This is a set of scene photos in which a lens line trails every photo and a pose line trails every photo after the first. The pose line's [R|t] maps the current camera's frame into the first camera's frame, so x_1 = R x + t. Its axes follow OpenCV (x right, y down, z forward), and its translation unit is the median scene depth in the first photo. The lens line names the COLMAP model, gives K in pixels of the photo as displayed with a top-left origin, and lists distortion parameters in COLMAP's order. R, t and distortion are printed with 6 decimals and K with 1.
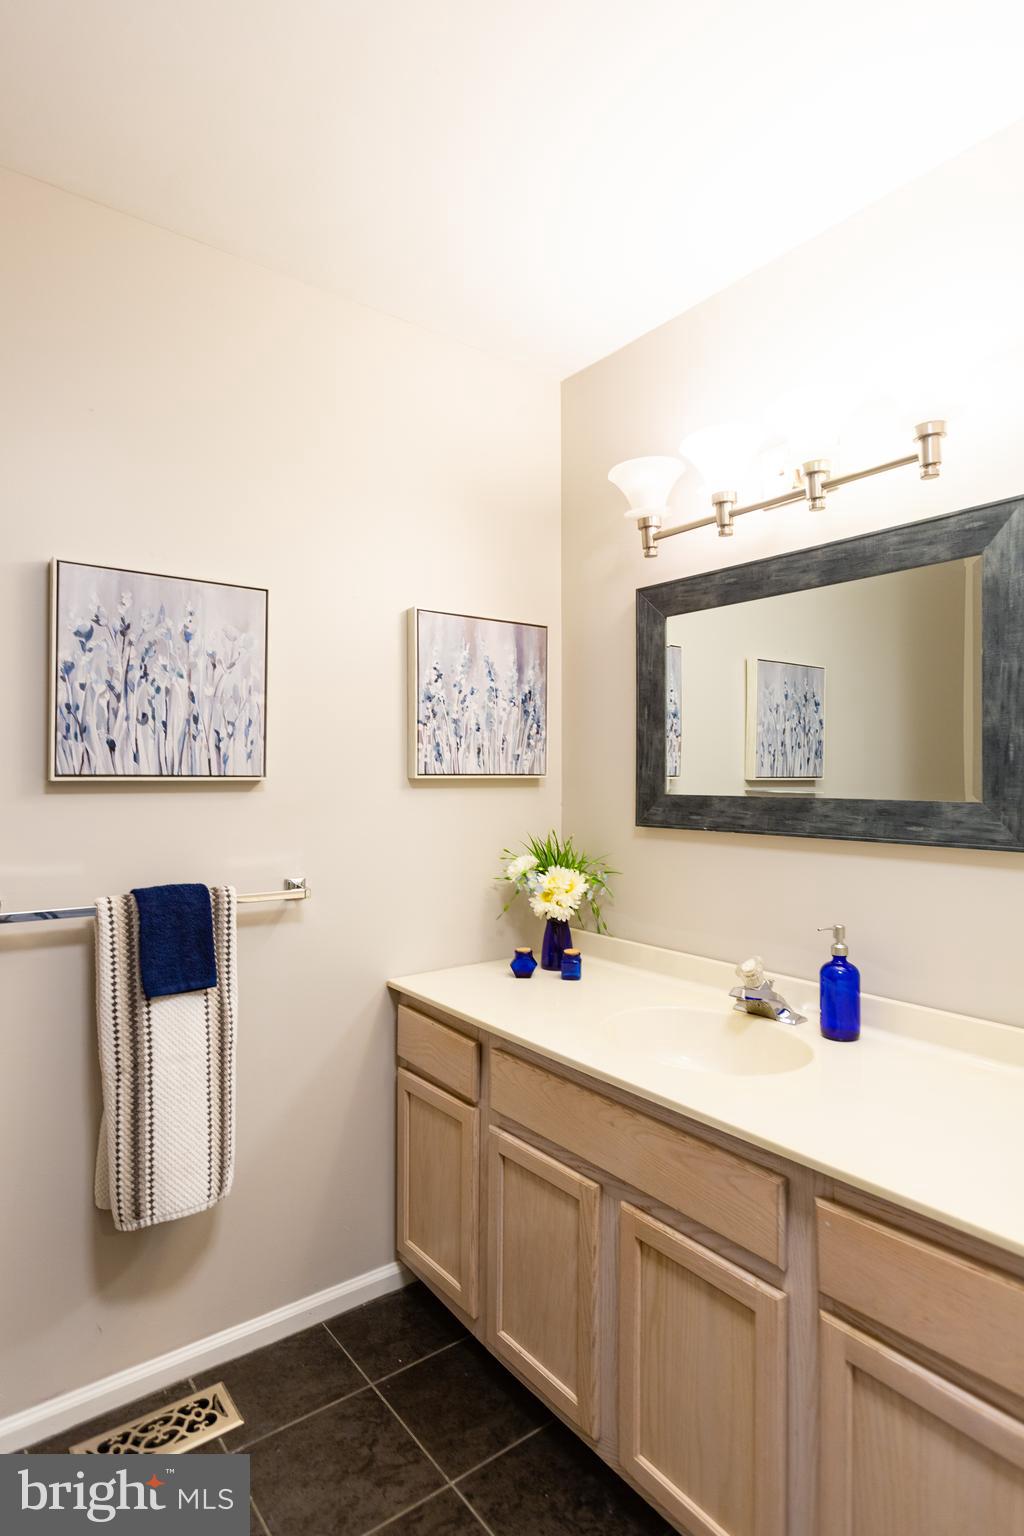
lens RADIAL K [[888.0, 0, 471.7], [0, 888.0, 774.4], [0, 0, 1]] dist [-0.001836, 0.024650]
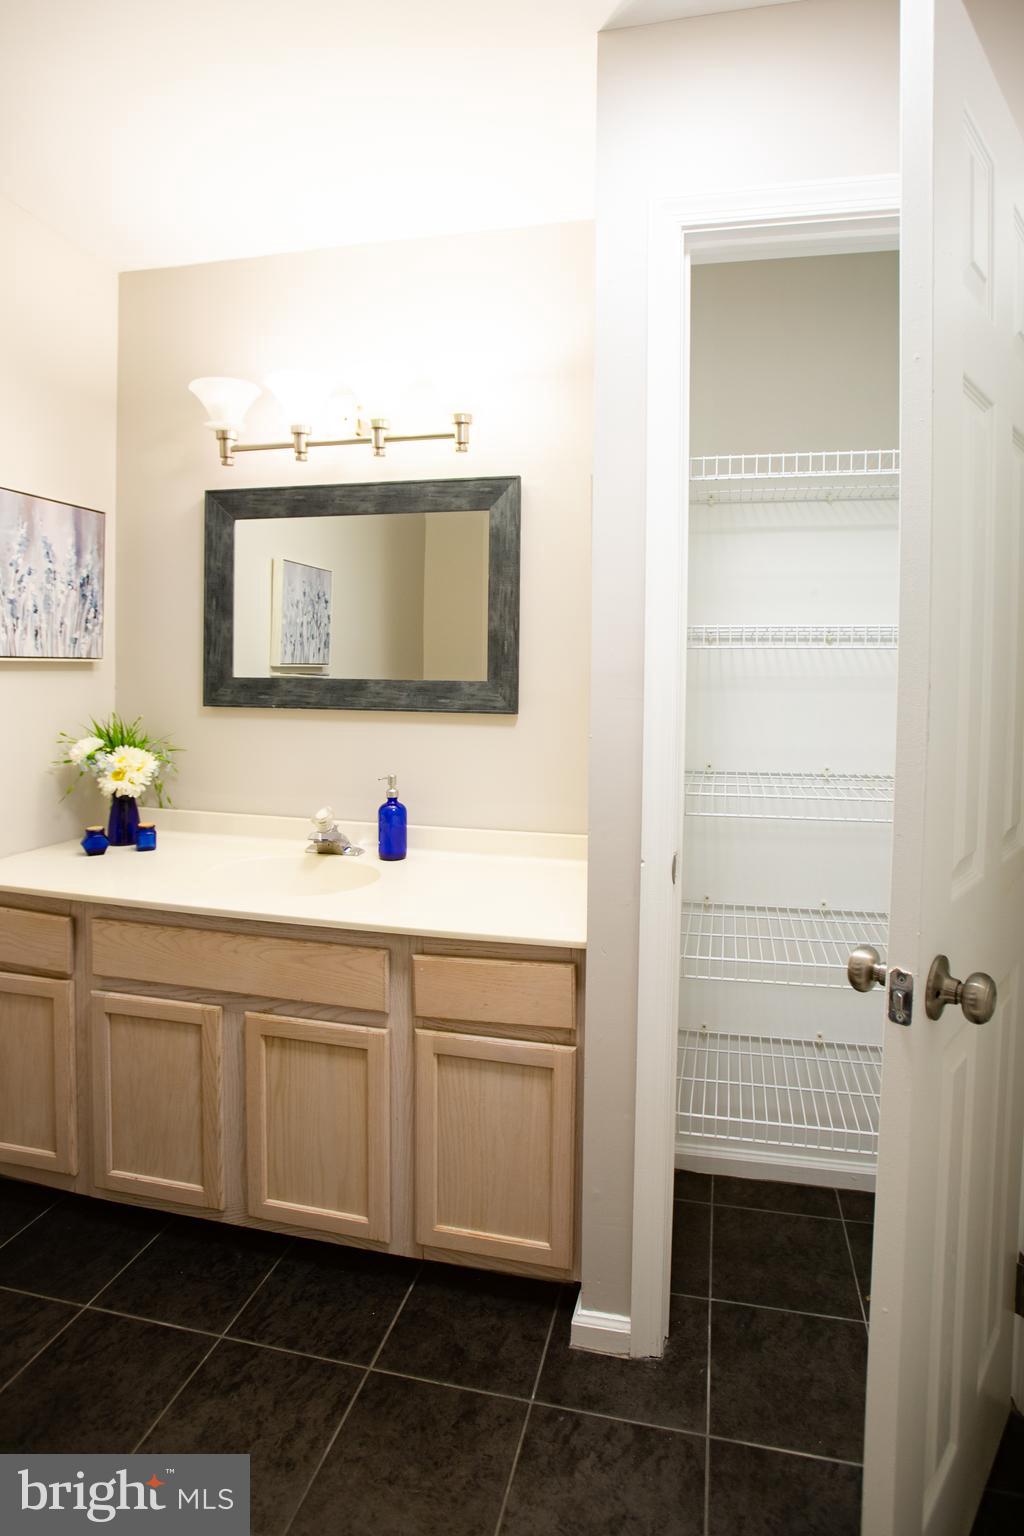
lens RADIAL K [[1086.1, 0, 510.6], [0, 1086.1, 712.8], [0, 0, 1]] dist [-0.009701, 0.000877]
pose [[0.747150, -0.017621, 0.664421, -0.436986], [-0.010536, 0.999209, 0.038348, 0.010950], [-0.664572, -0.035652, 0.746374, -0.267062]]
